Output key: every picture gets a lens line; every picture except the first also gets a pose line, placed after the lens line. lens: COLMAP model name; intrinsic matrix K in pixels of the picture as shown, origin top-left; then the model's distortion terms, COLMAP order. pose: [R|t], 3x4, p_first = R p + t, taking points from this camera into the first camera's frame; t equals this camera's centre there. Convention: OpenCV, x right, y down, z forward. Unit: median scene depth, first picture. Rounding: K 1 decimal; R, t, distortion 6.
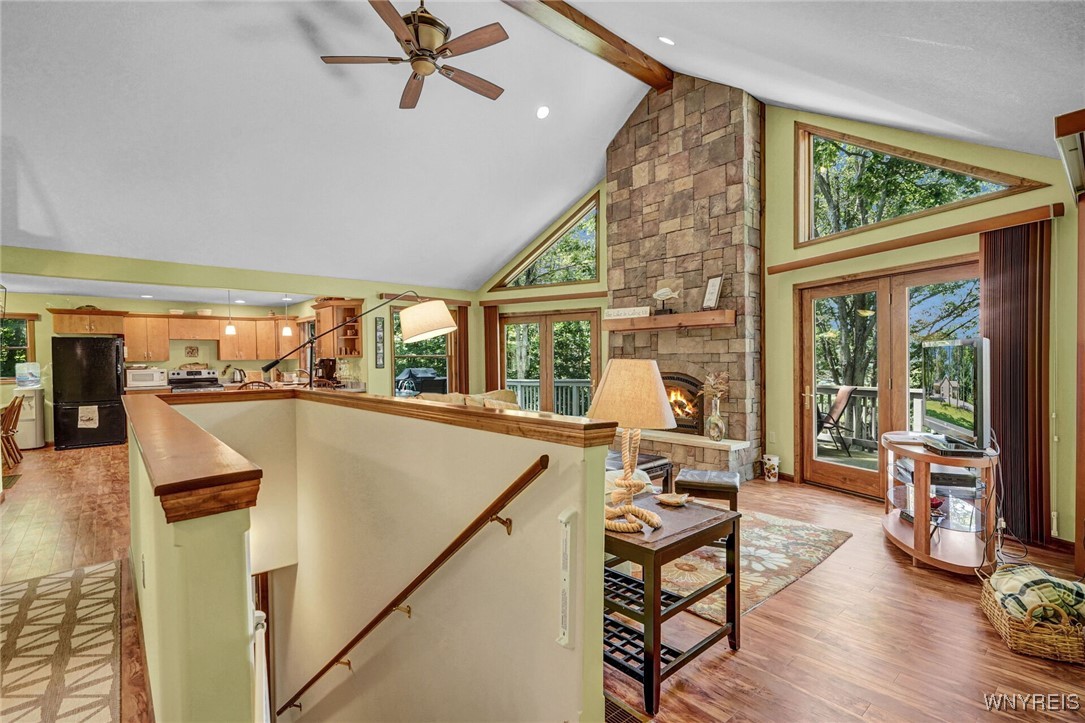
lens RADIAL K [[502.5, 0, 539.5], [0, 502.5, 363.8], [0, 0, 1]] dist [-0.001739, 0.000486]
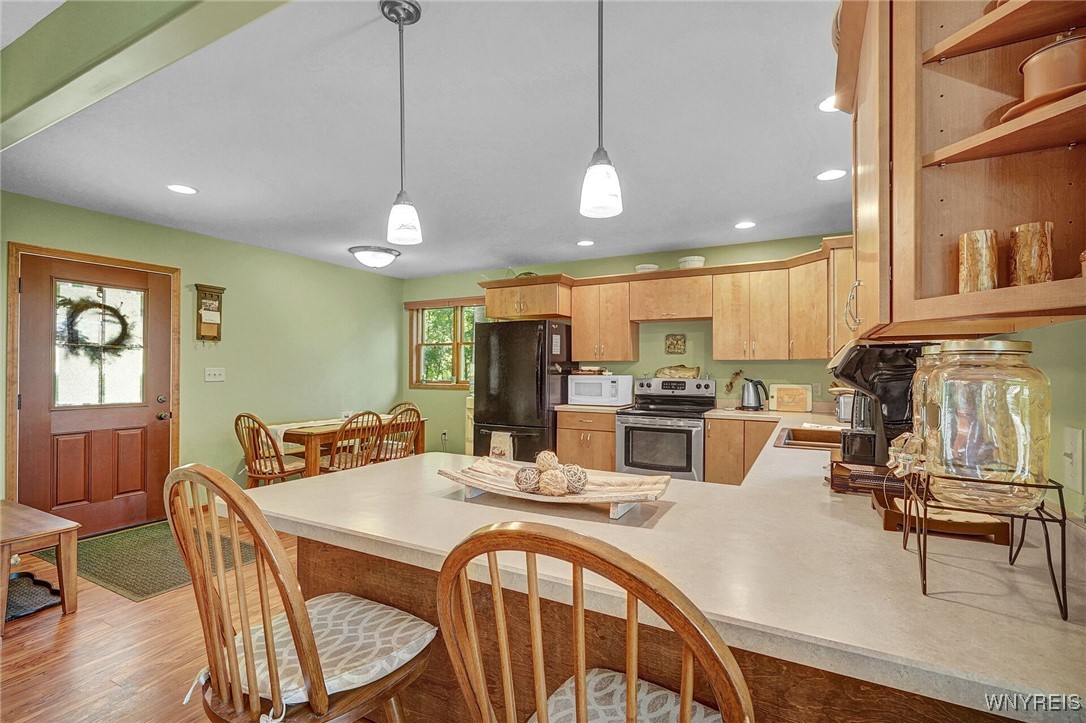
lens RADIAL K [[502.9, 0, 542.4], [0, 502.9, 361.2], [0, 0, 1]] dist [-0.001739, 0.000486]
pose [[0.359289, 0.009648, -0.933176, -0.164876], [-0.016102, 0.999862, 0.004138, -0.003734], [0.933087, 0.013539, 0.359395, 0.442833]]
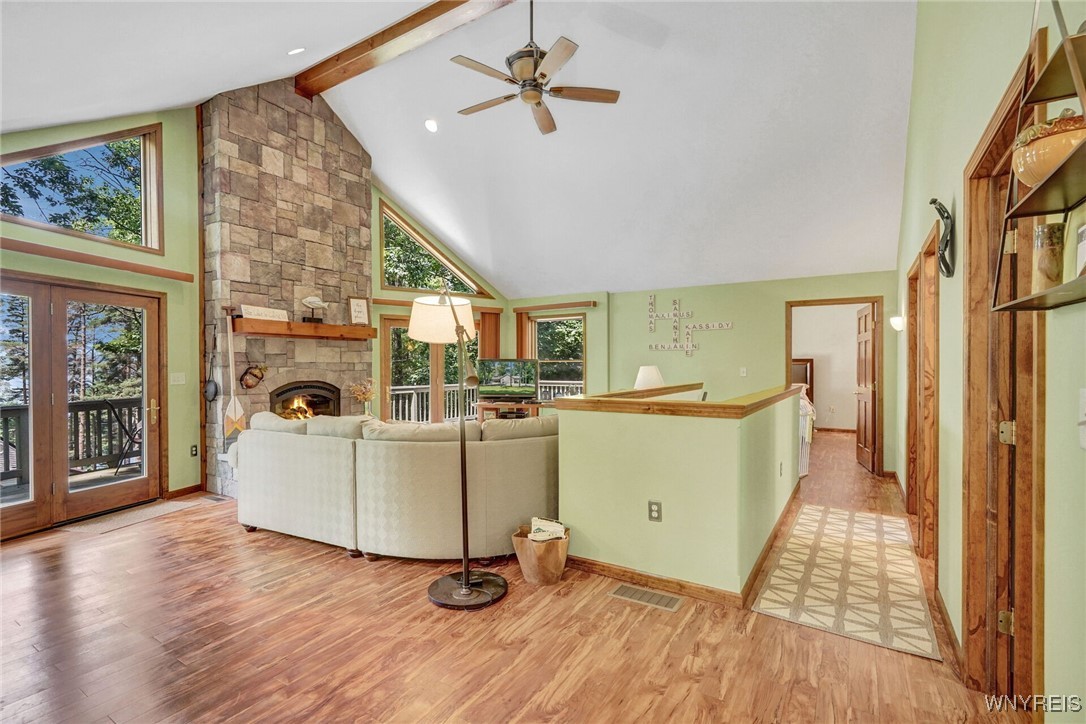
lens RADIAL K [[502.9, 0, 541.2], [0, 502.9, 365.6], [0, 0, 1]] dist [-0.001739, 0.000486]
pose [[-0.291421, 0.010428, 0.956538, -1.041342], [0.016335, 0.999849, -0.005924, 0.000084], [-0.956456, 0.013899, -0.291547, 1.069161]]
